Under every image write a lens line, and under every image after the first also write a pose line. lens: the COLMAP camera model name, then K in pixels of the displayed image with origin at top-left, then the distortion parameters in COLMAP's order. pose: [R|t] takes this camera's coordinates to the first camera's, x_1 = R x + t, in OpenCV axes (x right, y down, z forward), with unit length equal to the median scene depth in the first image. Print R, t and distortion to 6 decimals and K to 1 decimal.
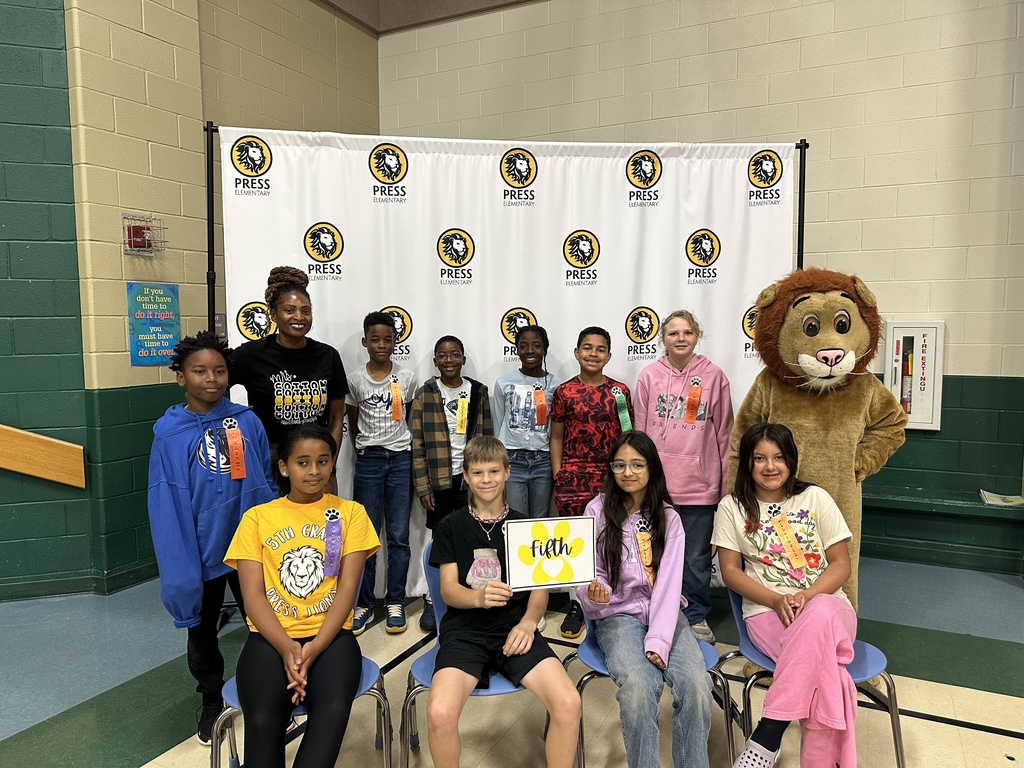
lens RADIAL K [[714.1, 0, 512.4], [0, 714.1, 379.2], [0, 0, 1]] dist [0.011492, -0.034059]
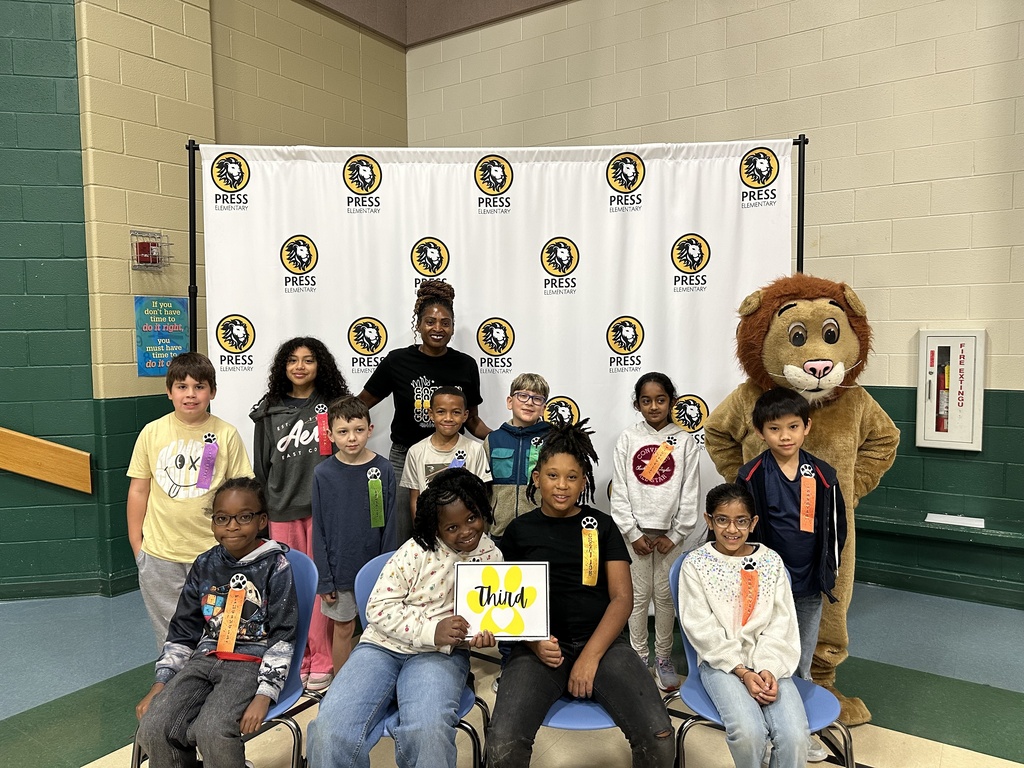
lens RADIAL K [[714.1, 0, 517.9], [0, 714.1, 373.2], [0, 0, 1]] dist [0.011492, -0.034059]
pose [[0.991976, 0.002439, -0.126402, 0.159228], [-0.004969, 0.999794, -0.019700, -0.006208], [0.126328, 0.020170, 0.991783, 0.041615]]
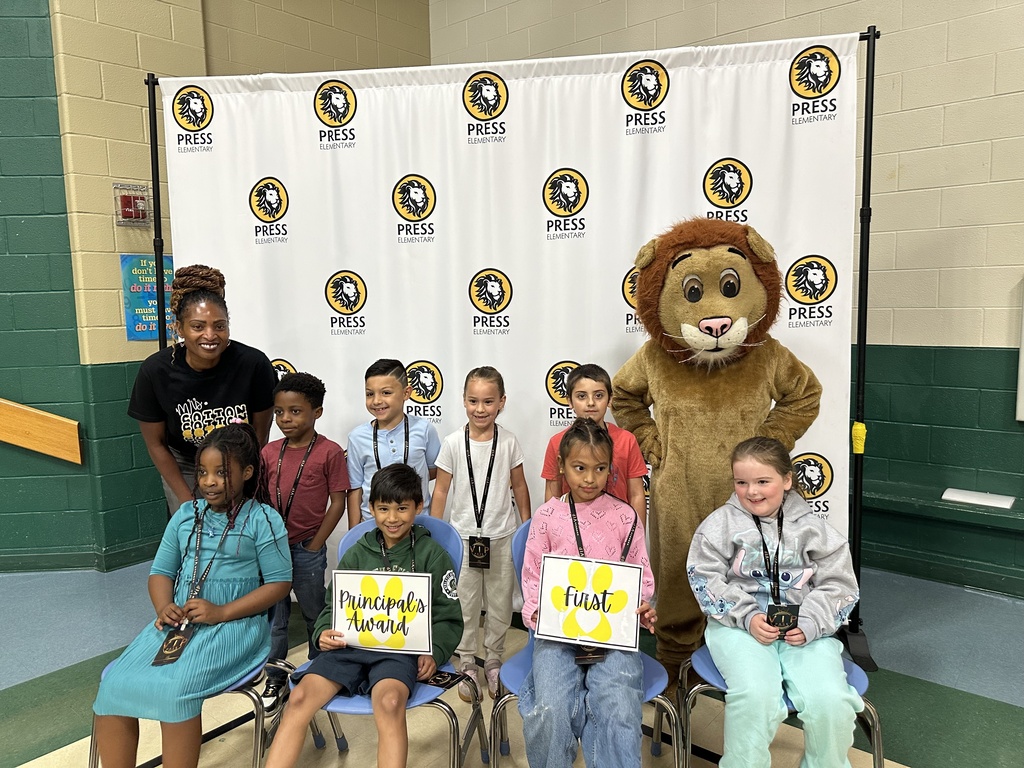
lens RADIAL K [[714.1, 0, 509.2], [0, 714.1, 376.8], [0, 0, 1]] dist [0.011492, -0.034059]
pose [[0.970605, 0.008403, -0.240531, 0.225691], [-0.000695, 0.999484, 0.032113, -0.001169], [0.240677, -0.031002, 0.970110, 0.194435]]
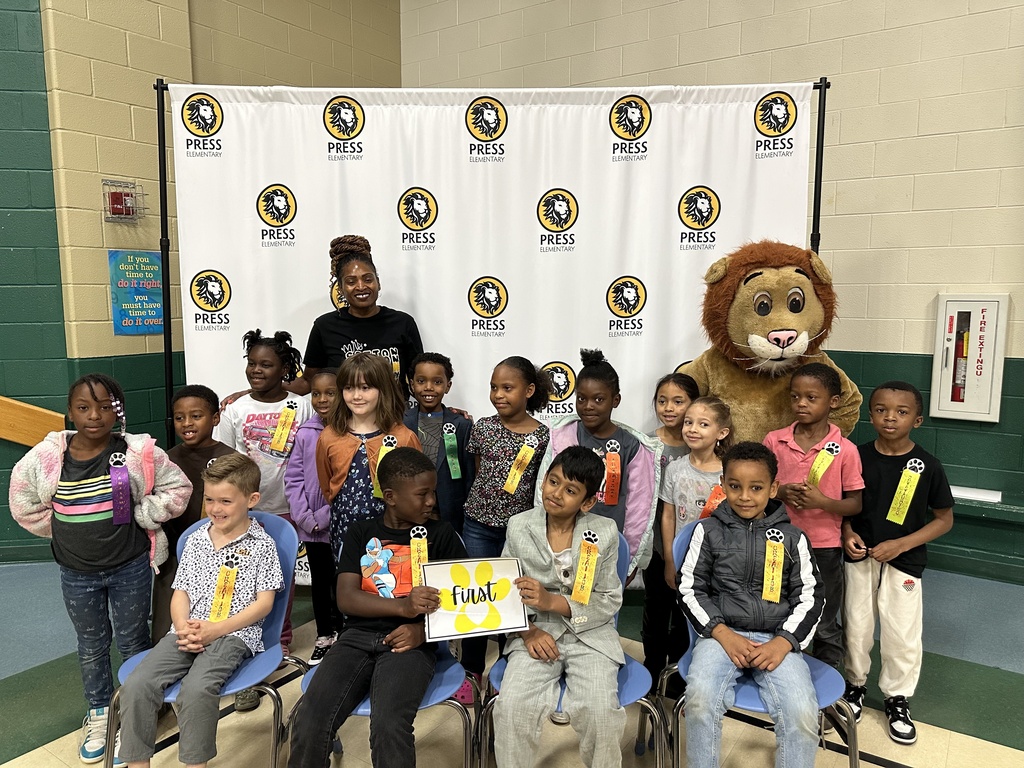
lens RADIAL K [[714.1, 0, 518.8], [0, 714.1, 382.5], [0, 0, 1]] dist [0.011492, -0.034059]
pose [[0.991348, 0.020652, -0.129624, 0.165619], [-0.014880, 0.998861, 0.045342, -0.006939], [0.130413, -0.043020, 0.990526, 0.097896]]
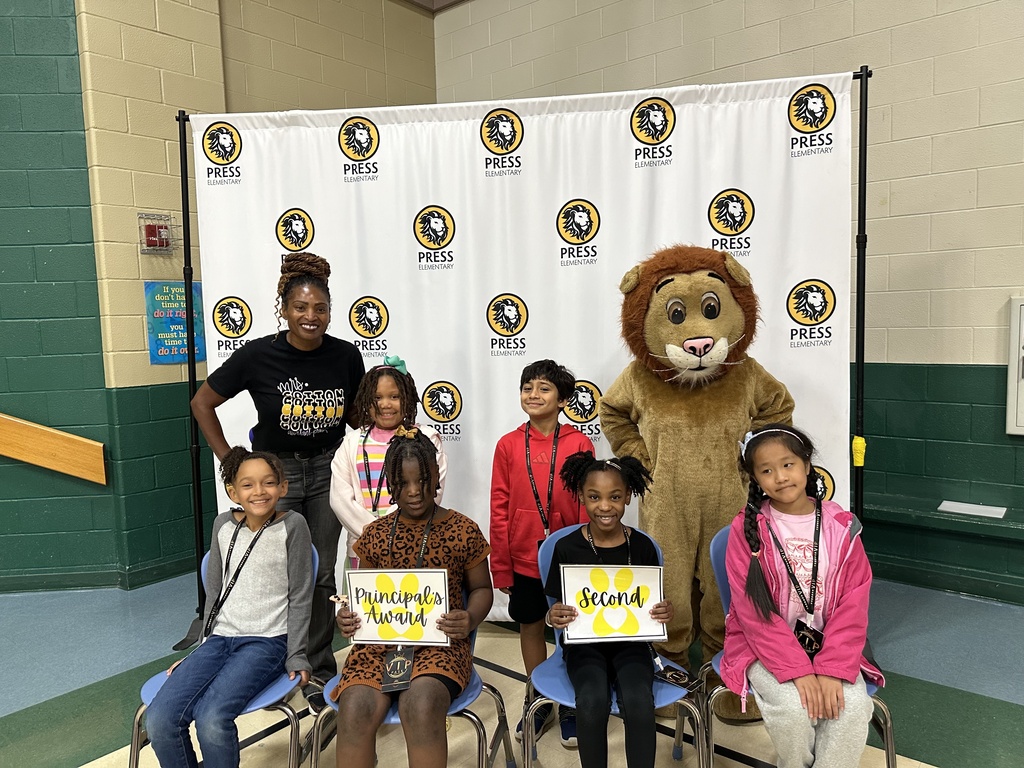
lens RADIAL K [[714.1, 0, 507.9], [0, 714.1, 381.9], [0, 0, 1]] dist [0.011492, -0.034059]
pose [[0.972881, -0.004447, -0.231266, 0.206824], [0.007191, 0.999913, 0.011025, -0.001803], [0.231196, -0.012389, 0.972828, 0.147785]]
